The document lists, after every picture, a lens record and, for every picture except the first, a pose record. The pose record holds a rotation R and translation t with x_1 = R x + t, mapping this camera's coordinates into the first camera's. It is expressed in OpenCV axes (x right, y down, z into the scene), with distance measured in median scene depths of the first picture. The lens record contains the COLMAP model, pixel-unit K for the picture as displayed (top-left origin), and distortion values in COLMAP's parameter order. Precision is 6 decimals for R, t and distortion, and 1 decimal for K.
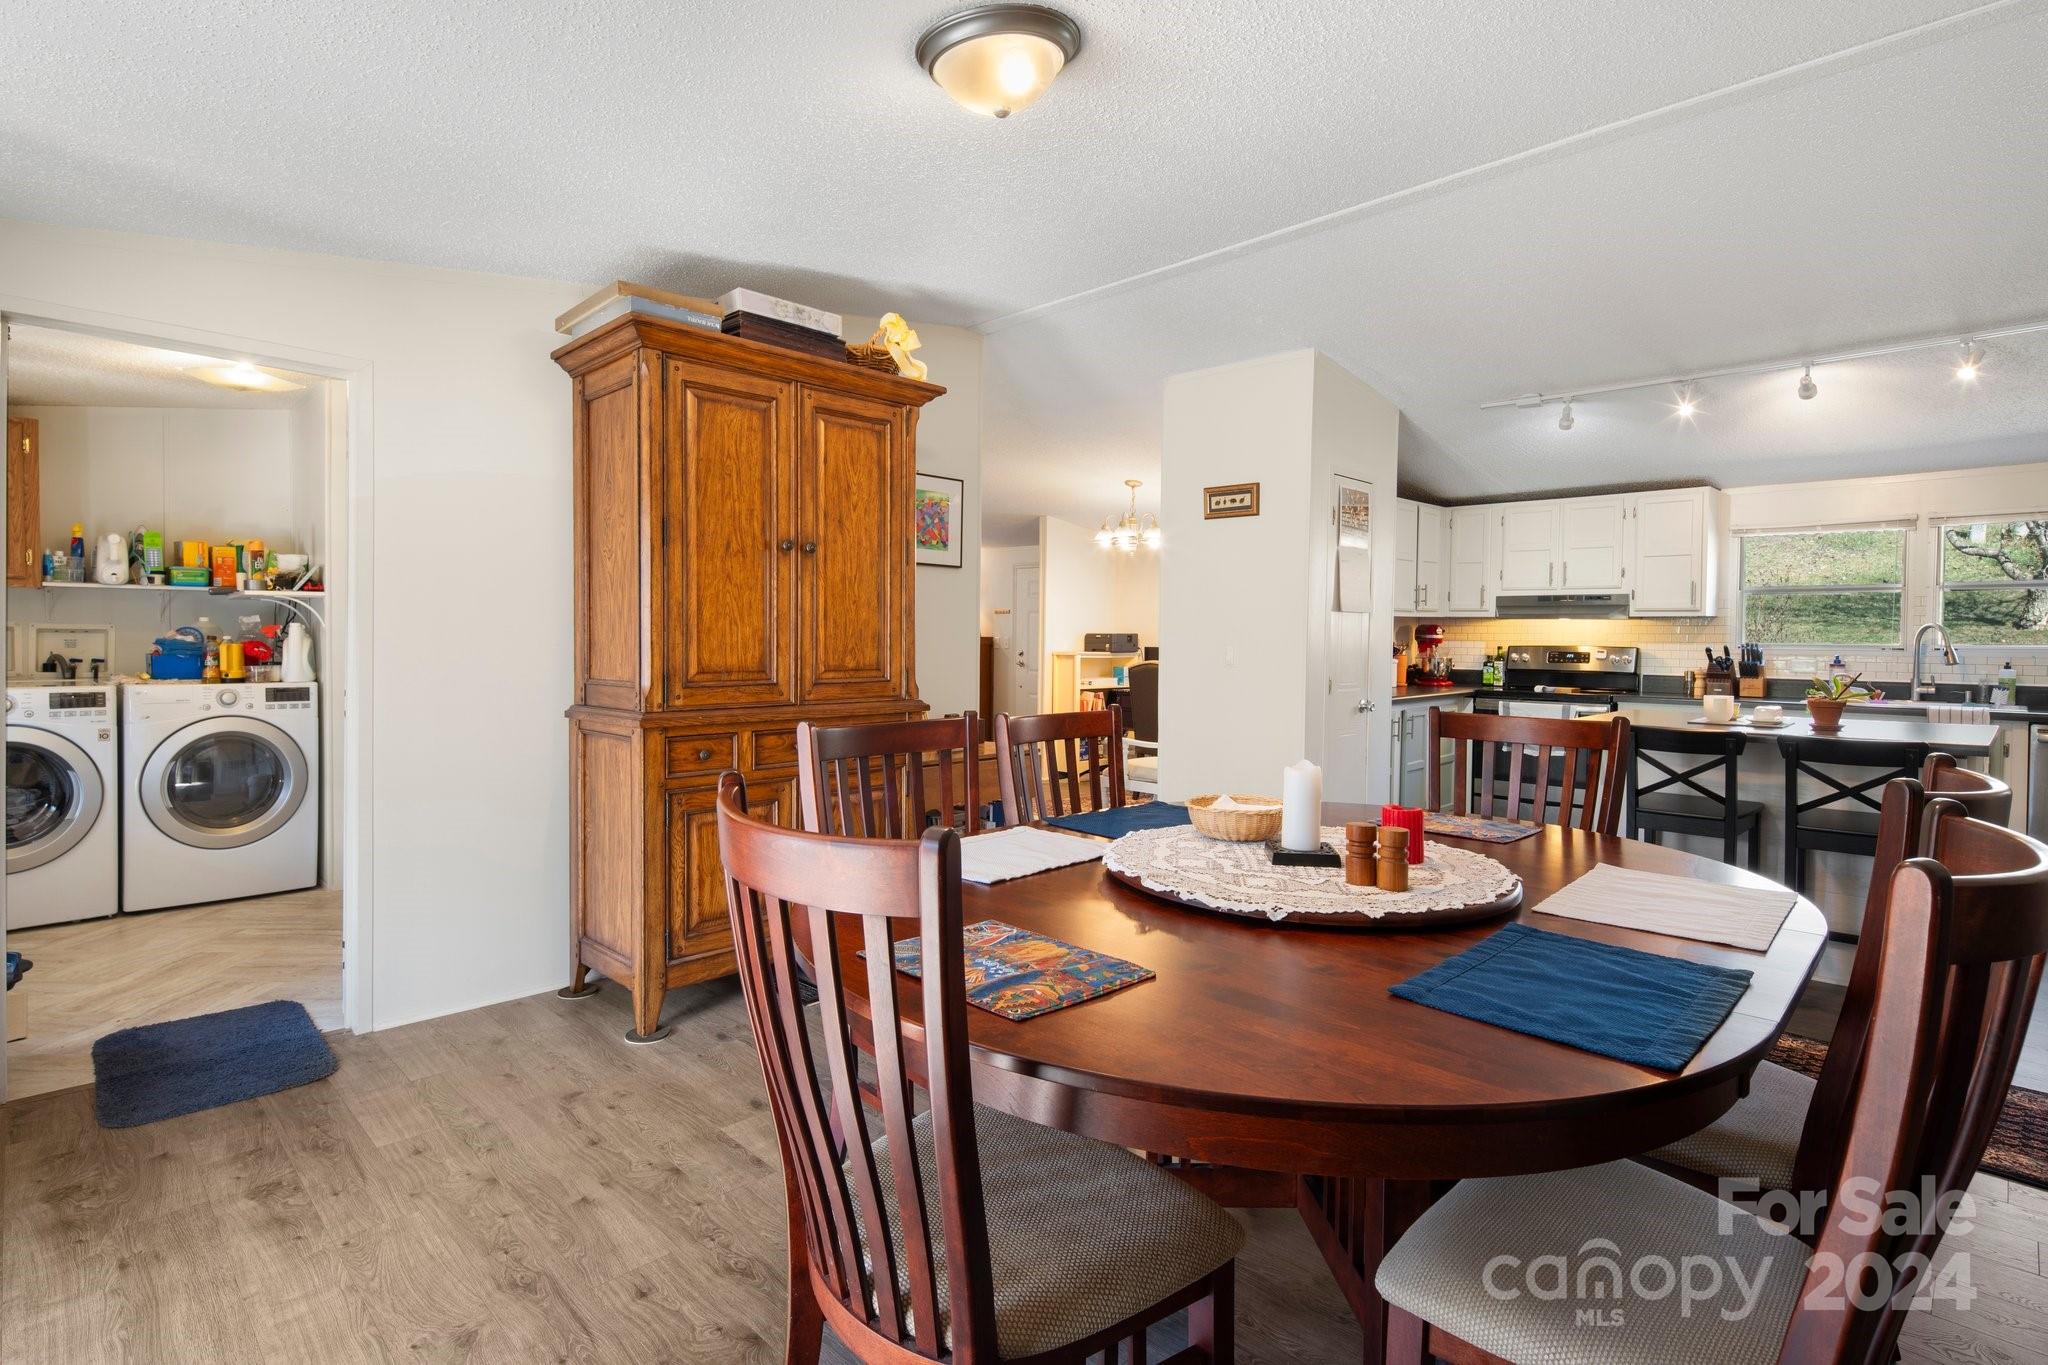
lens RADIAL K [[1014.1, 0, 1024.7], [0, 1014.1, 647.5], [0, 0, 1]] dist [0.000917, -0.000492]
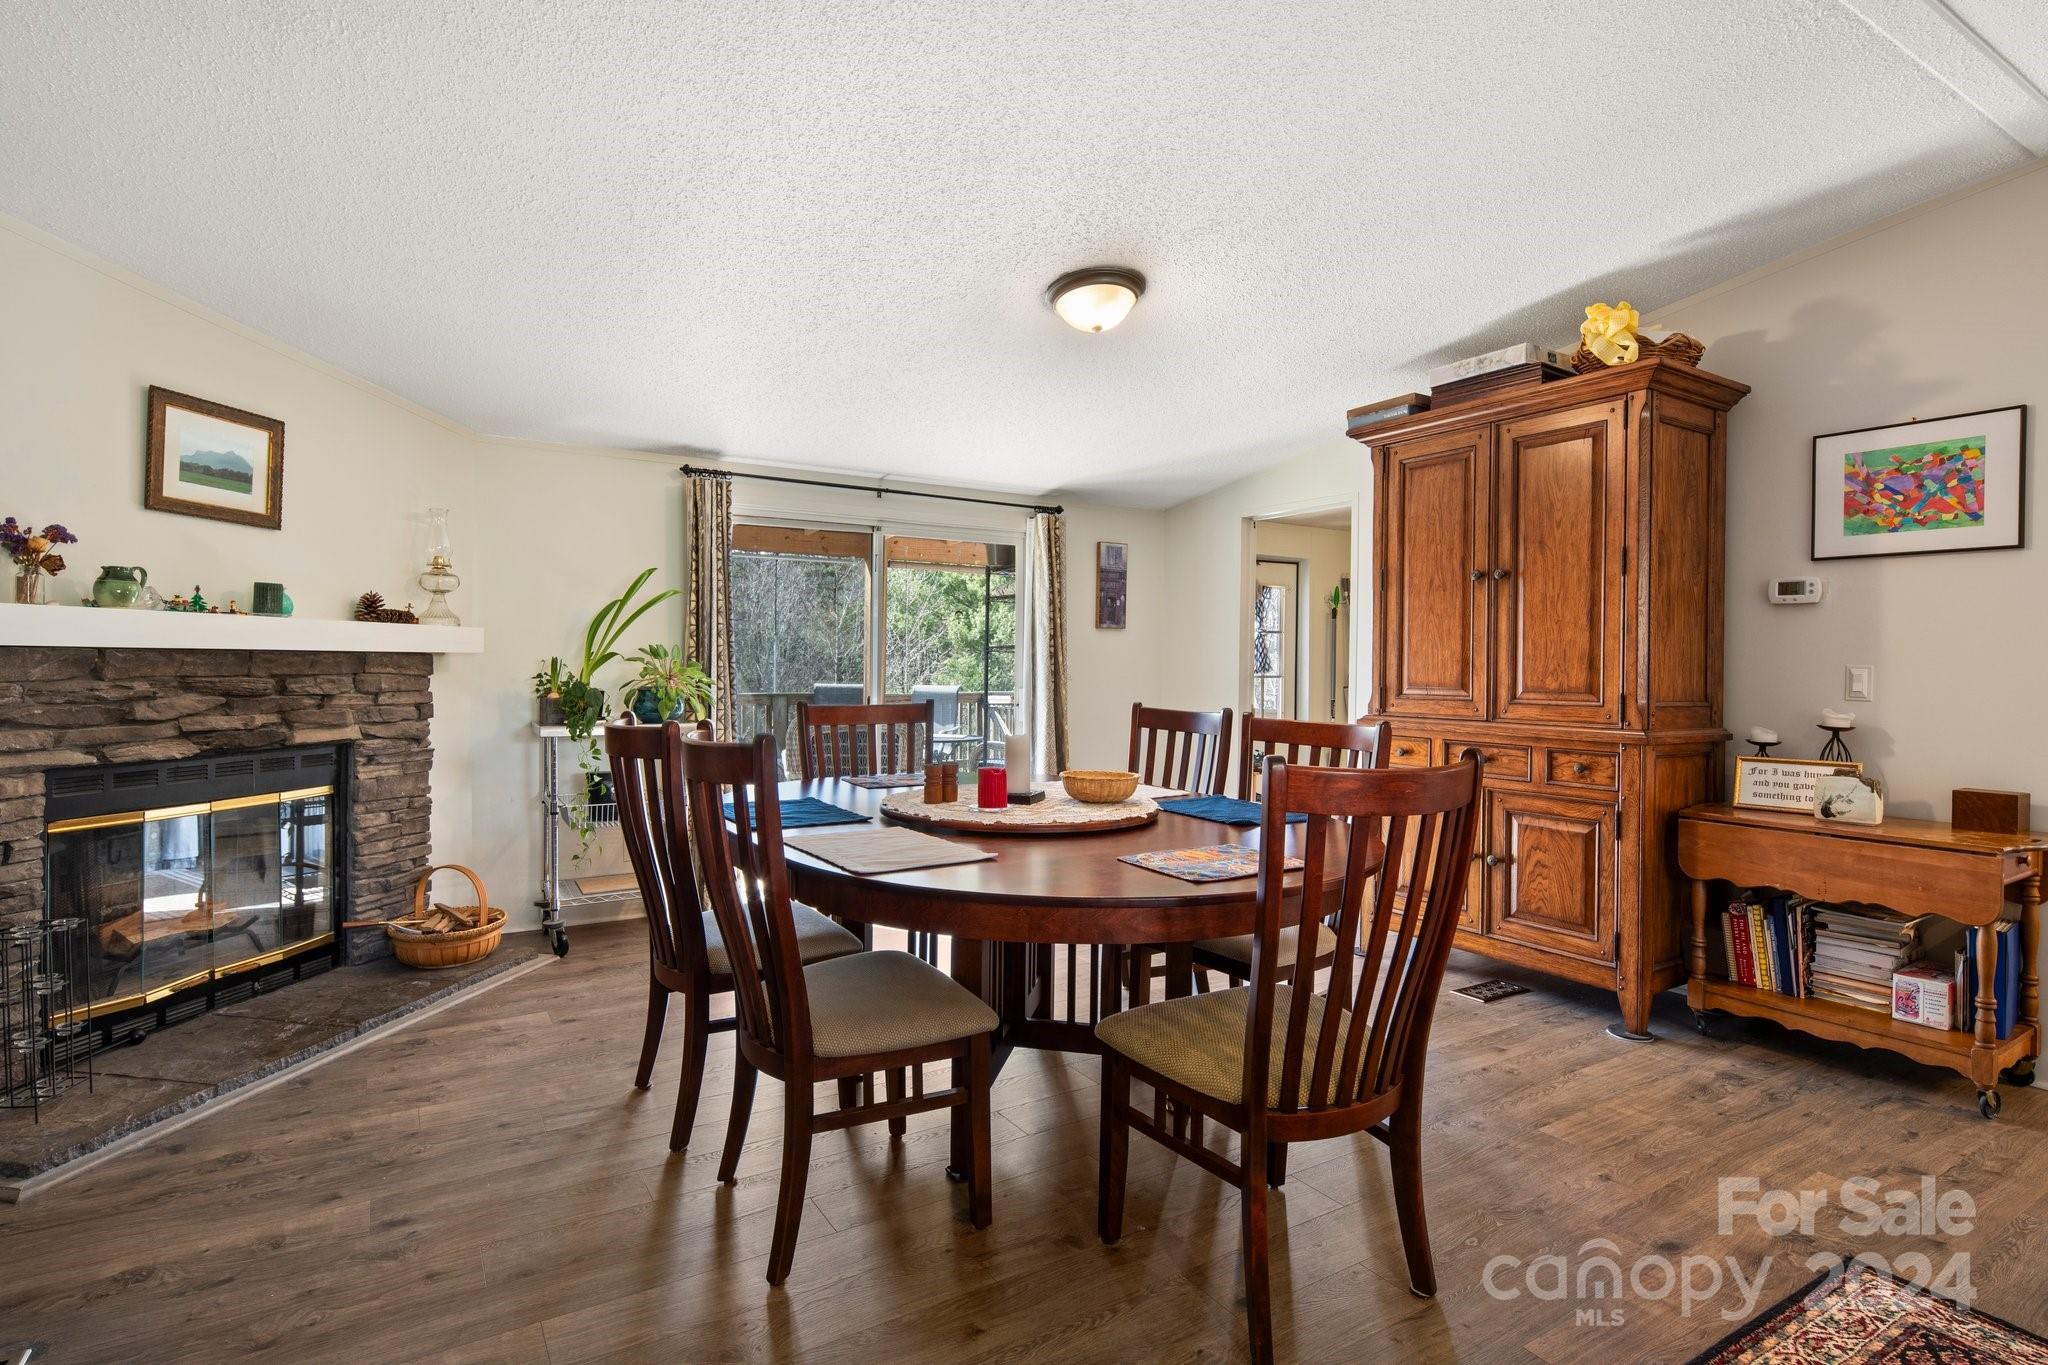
lens RADIAL K [[1014.1, 0, 1024.7], [0, 1014.1, 647.5], [0, 0, 1]] dist [0.000917, -0.000492]
pose [[-0.238714, -0.032264, -0.970554, 0.903669], [-0.026034, 0.999301, -0.026817, 0.019263], [0.970741, 0.018866, -0.239388, 0.747101]]
